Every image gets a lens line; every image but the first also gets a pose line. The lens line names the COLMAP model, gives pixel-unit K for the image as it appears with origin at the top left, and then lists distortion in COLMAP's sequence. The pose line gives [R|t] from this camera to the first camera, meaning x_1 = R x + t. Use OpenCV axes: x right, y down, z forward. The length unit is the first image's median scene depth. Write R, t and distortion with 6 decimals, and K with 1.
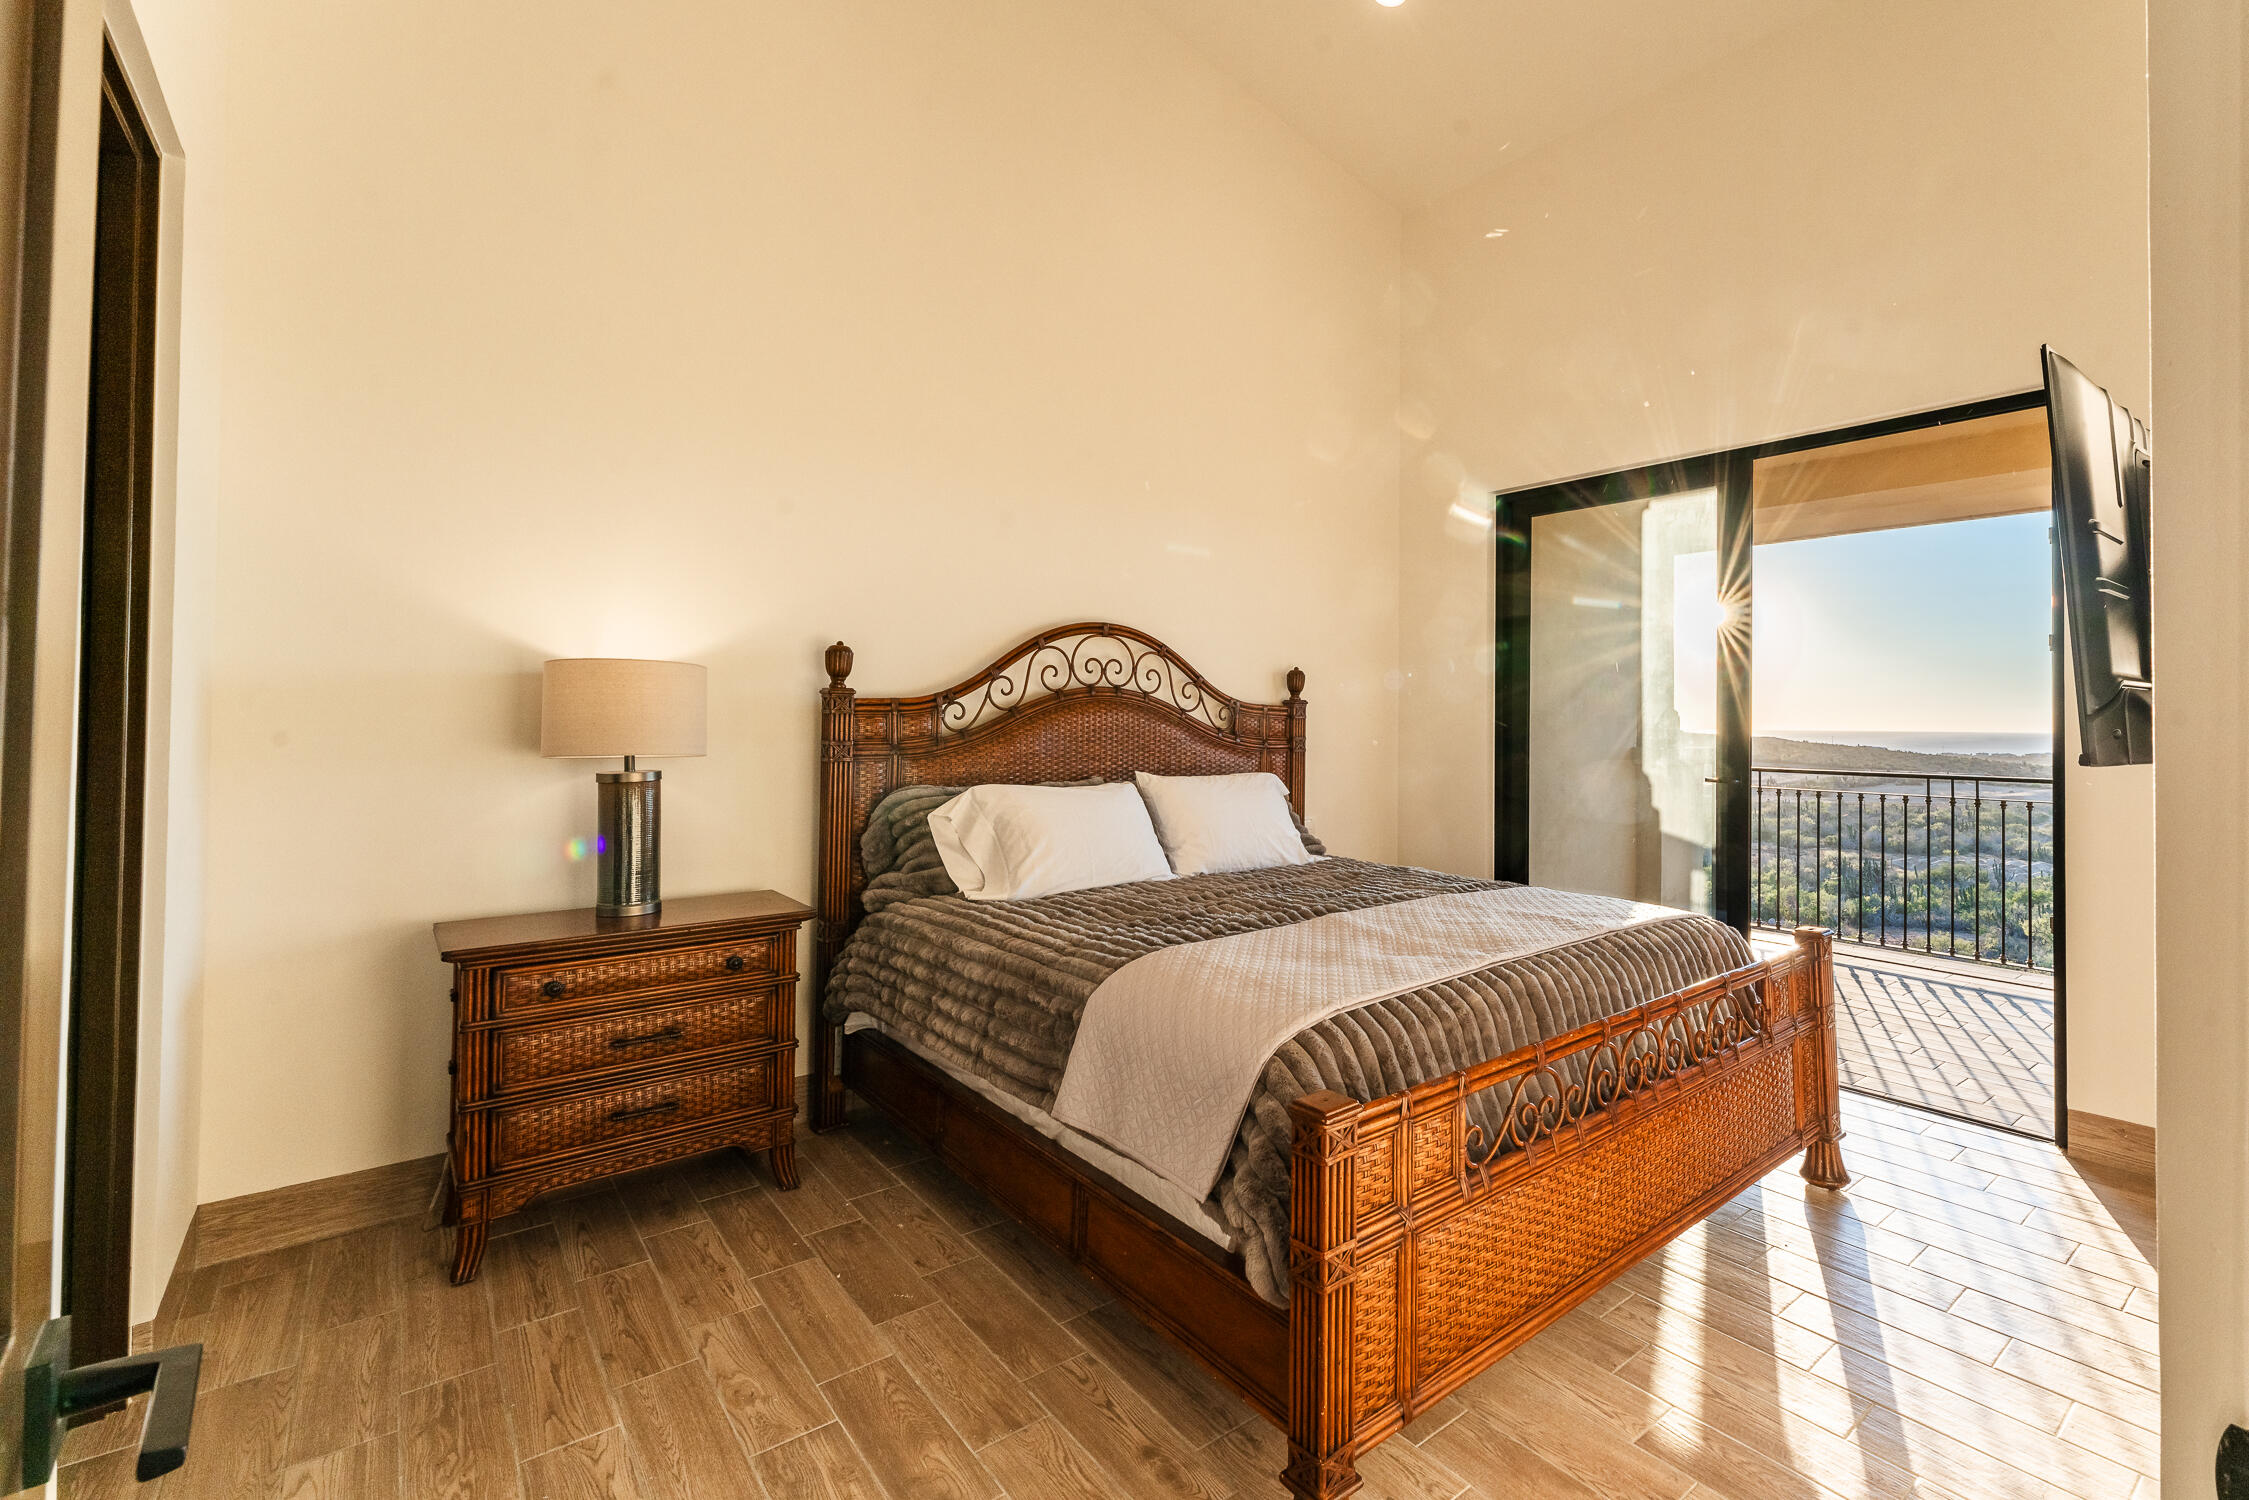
lens RADIAL K [[897.3, 0, 1200.0], [0, 897.3, 711.0], [0, 0, 1]] dist [0.007105, -0.000337]
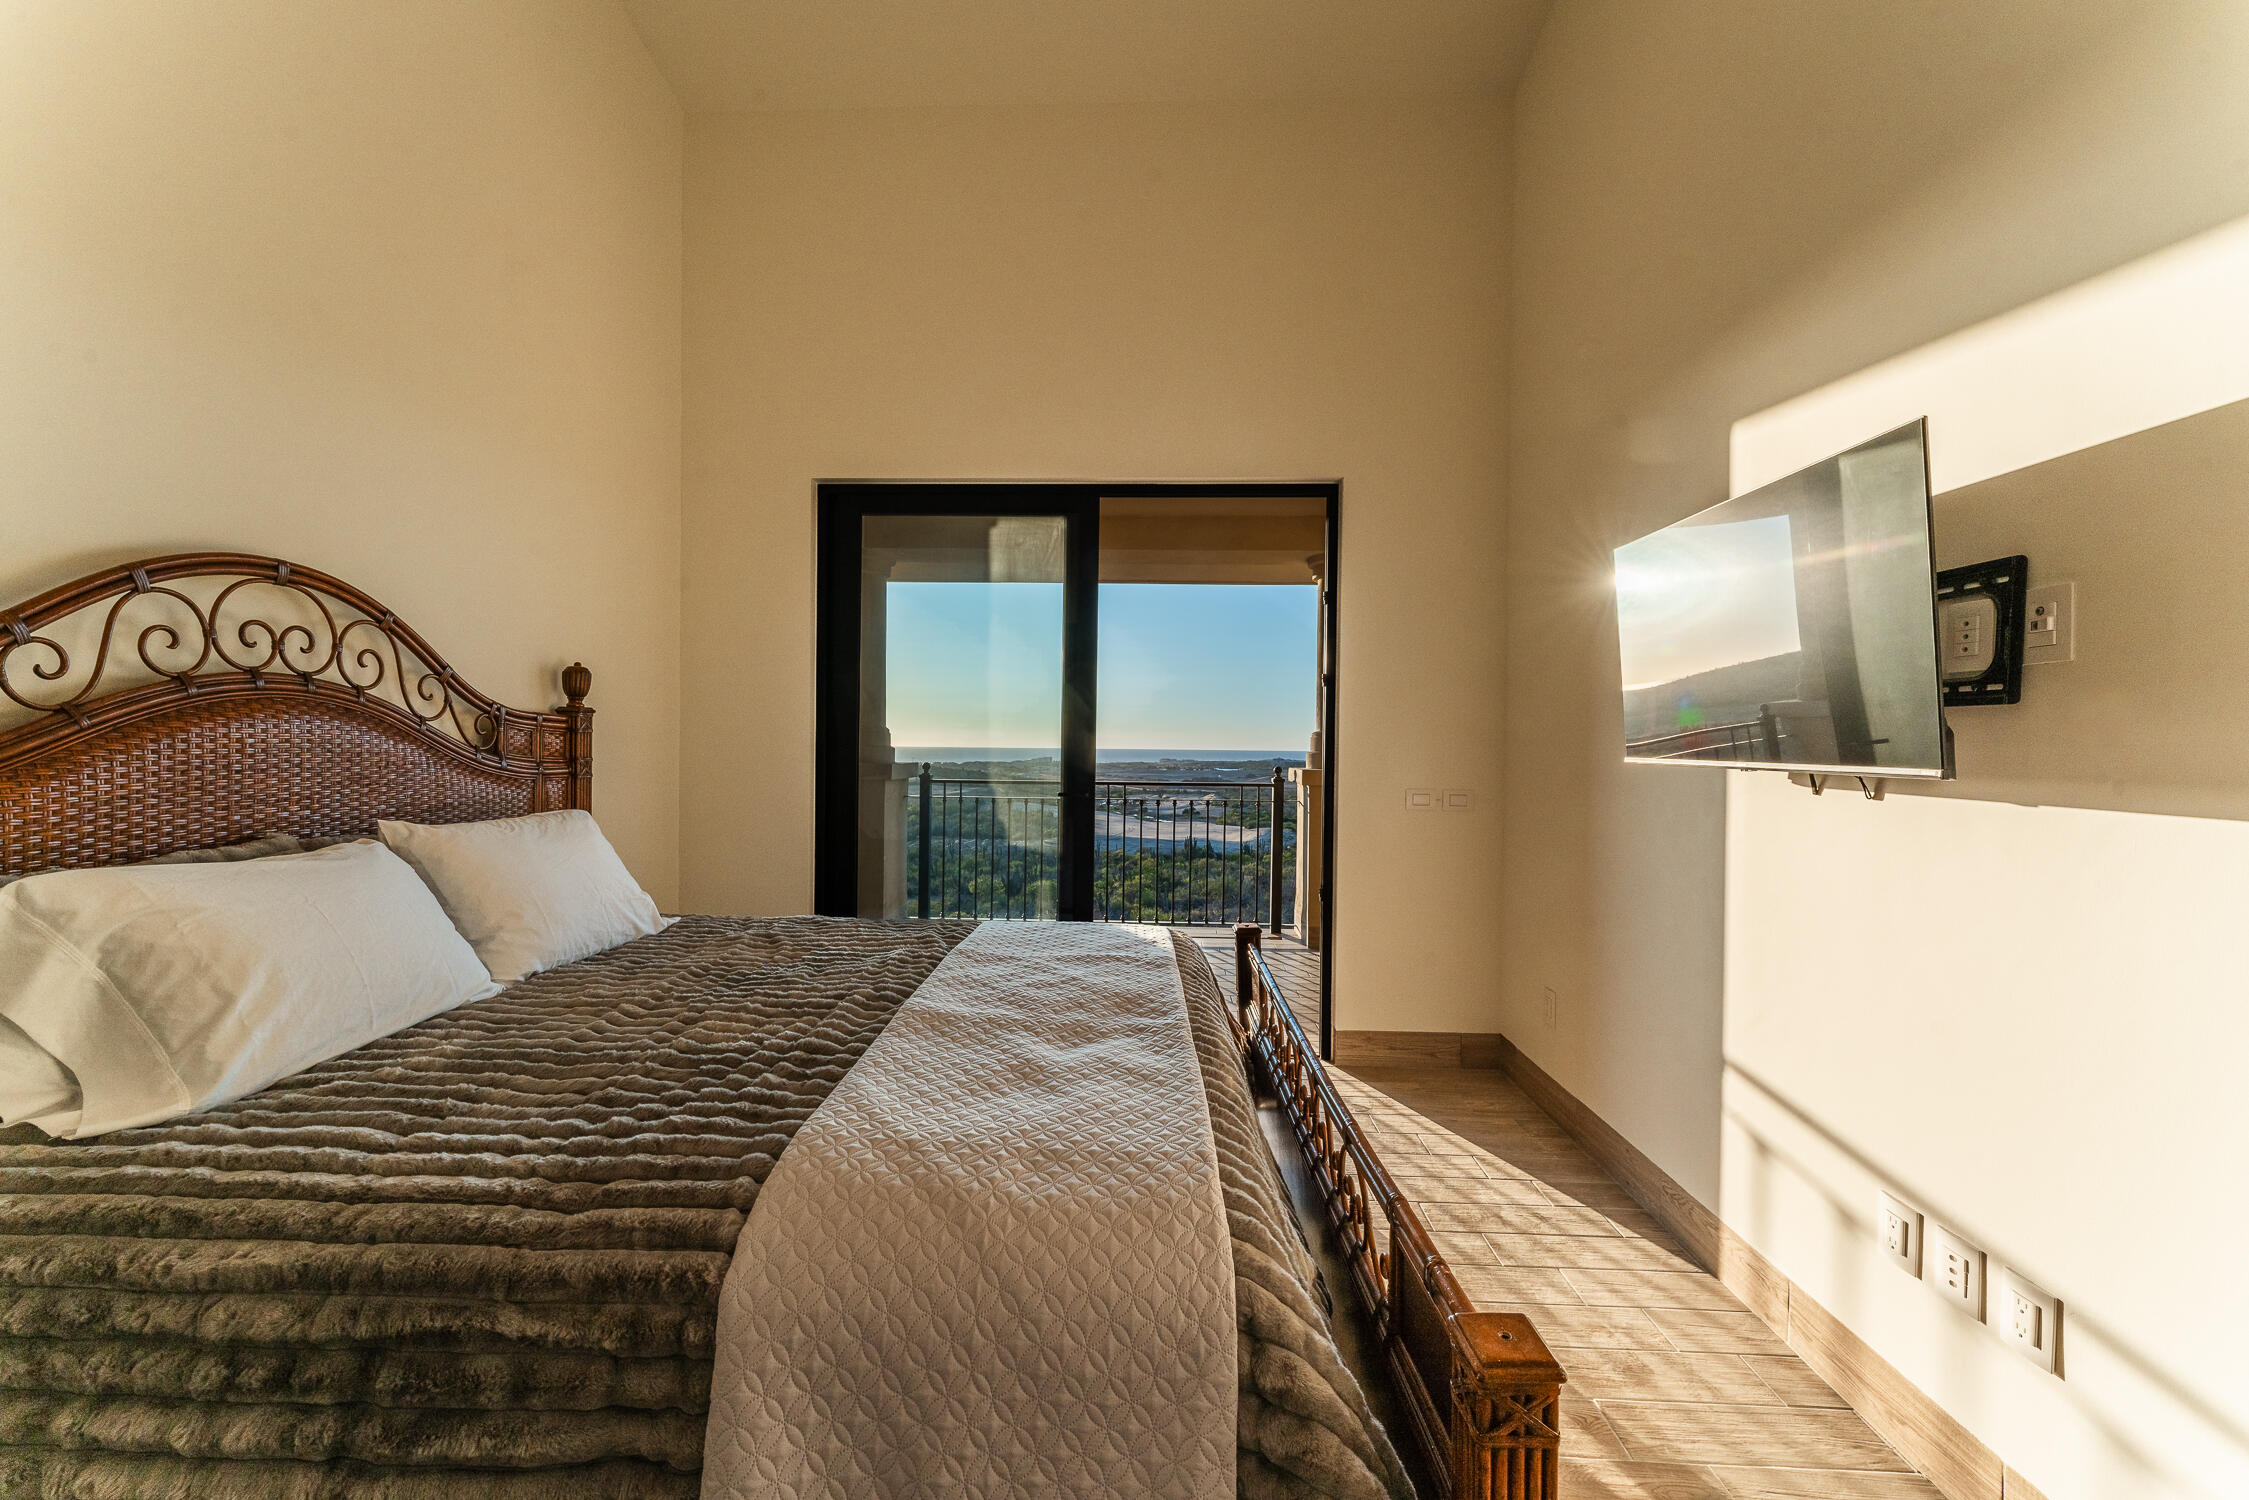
lens RADIAL K [[897.3, 0, 1128.3], [0, 897.3, 751.1], [0, 0, 1]] dist [0.007105, -0.000337]
pose [[0.693573, -0.006543, 0.720357, -0.146463], [-0.012531, 0.999698, 0.021145, 0.003186], [-0.720278, -0.023692, 0.693281, 0.221134]]
